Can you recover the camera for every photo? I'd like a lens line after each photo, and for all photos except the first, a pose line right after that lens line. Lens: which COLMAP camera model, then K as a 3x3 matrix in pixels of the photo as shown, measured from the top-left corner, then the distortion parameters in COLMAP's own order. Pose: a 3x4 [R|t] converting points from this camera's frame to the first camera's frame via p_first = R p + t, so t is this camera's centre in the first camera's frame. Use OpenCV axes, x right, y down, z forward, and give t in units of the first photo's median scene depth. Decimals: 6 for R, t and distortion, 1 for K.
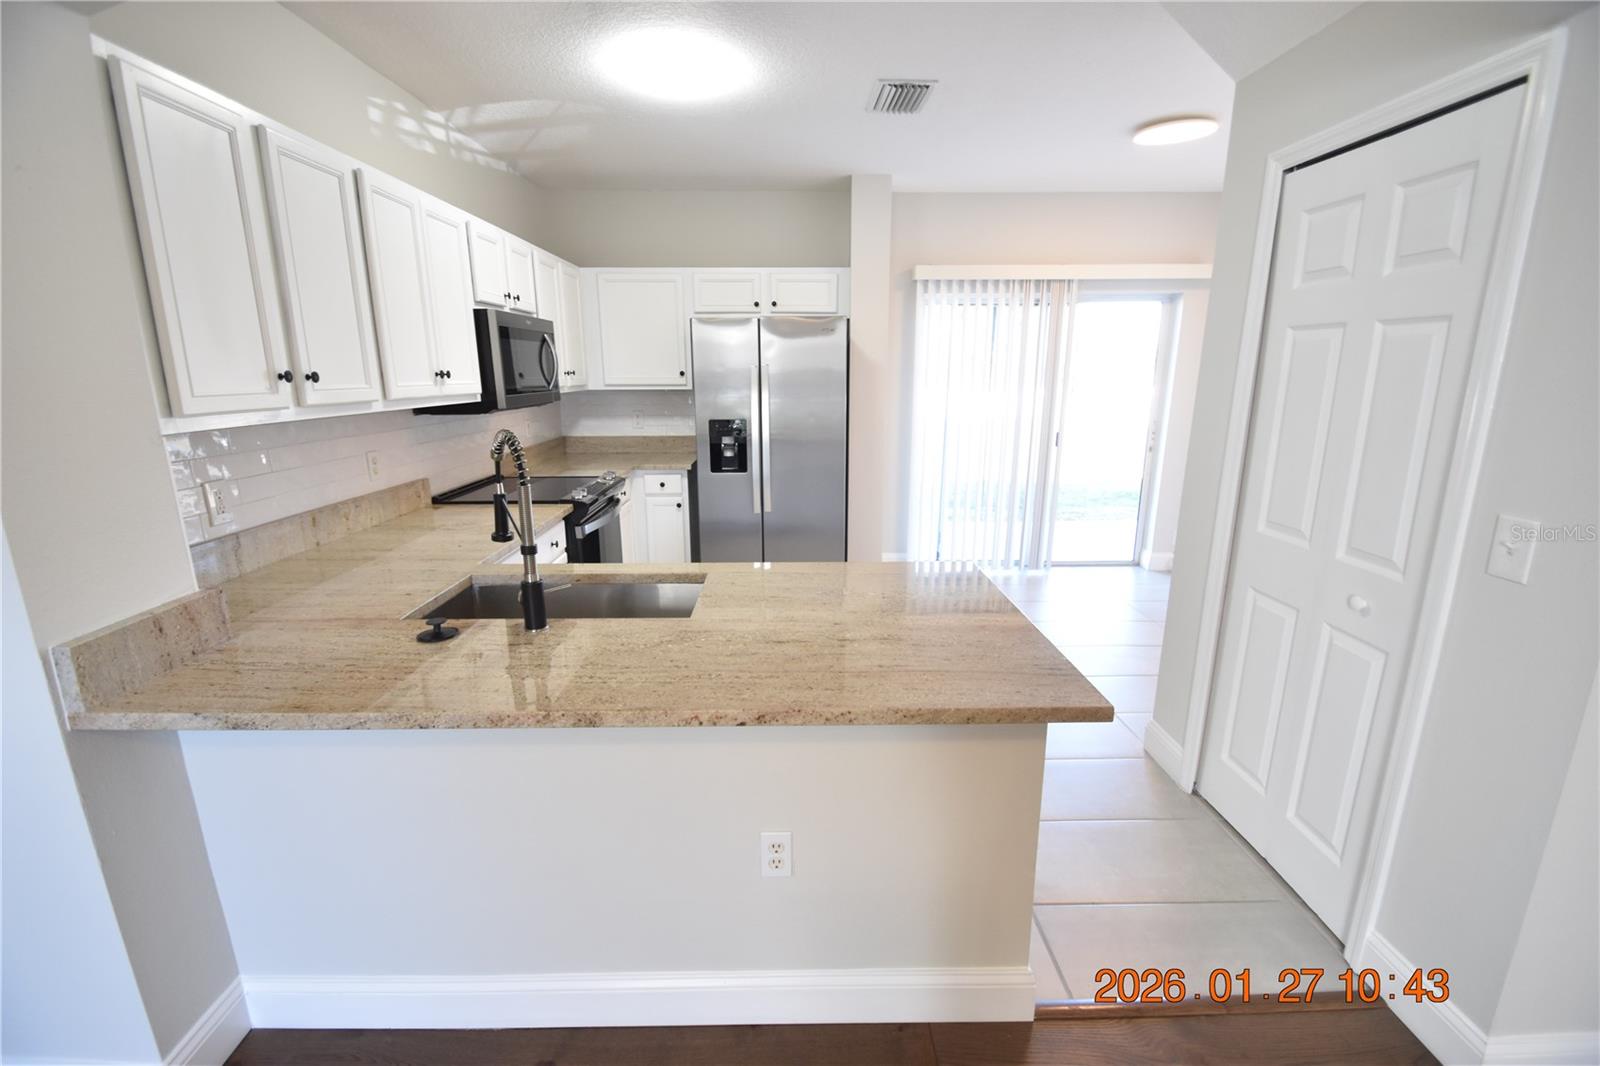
lens RADIAL K [[700.7, 0, 793.1], [0, 700.7, 540.9], [0, 0, 1]] dist [-0.000732, -0.003808]
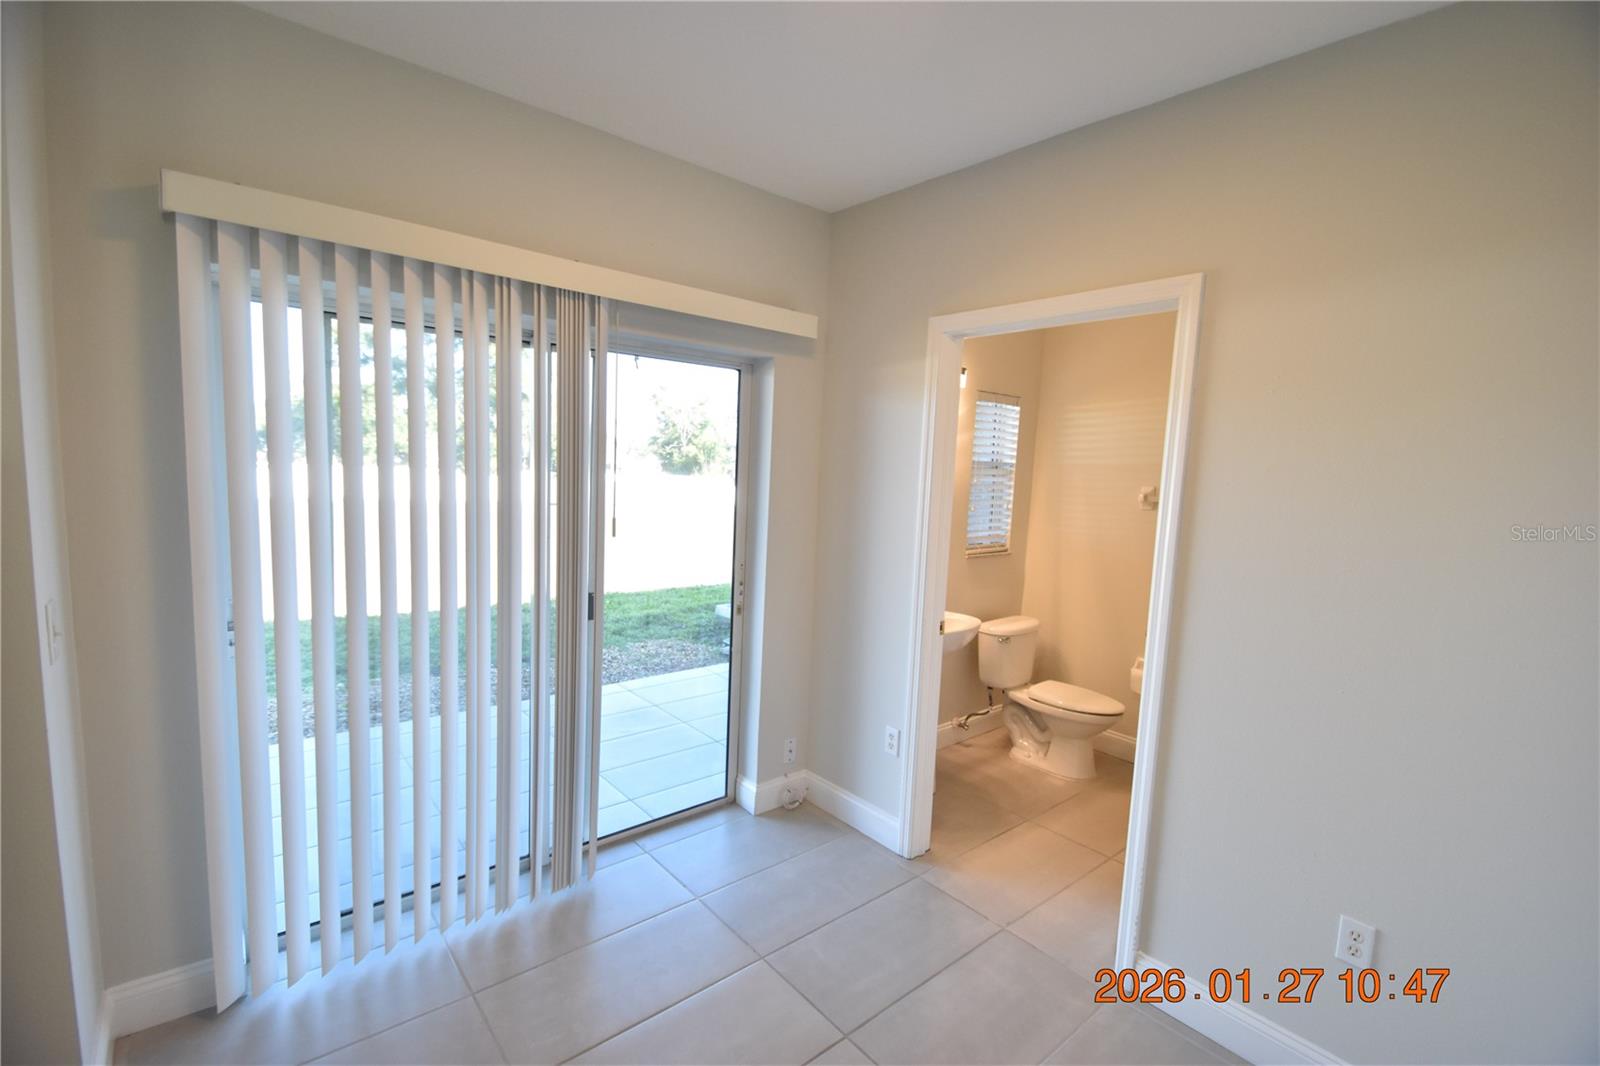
lens RADIAL K [[700.7, 0, 795.6], [0, 700.7, 539.5], [0, 0, 1]] dist [-0.000732, -0.003808]
pose [[0.770812, -0.029485, 0.636380, 0.186704], [0.107679, 0.990586, -0.084530, -0.148674], [-0.627896, 0.133682, 0.766731, 0.555054]]
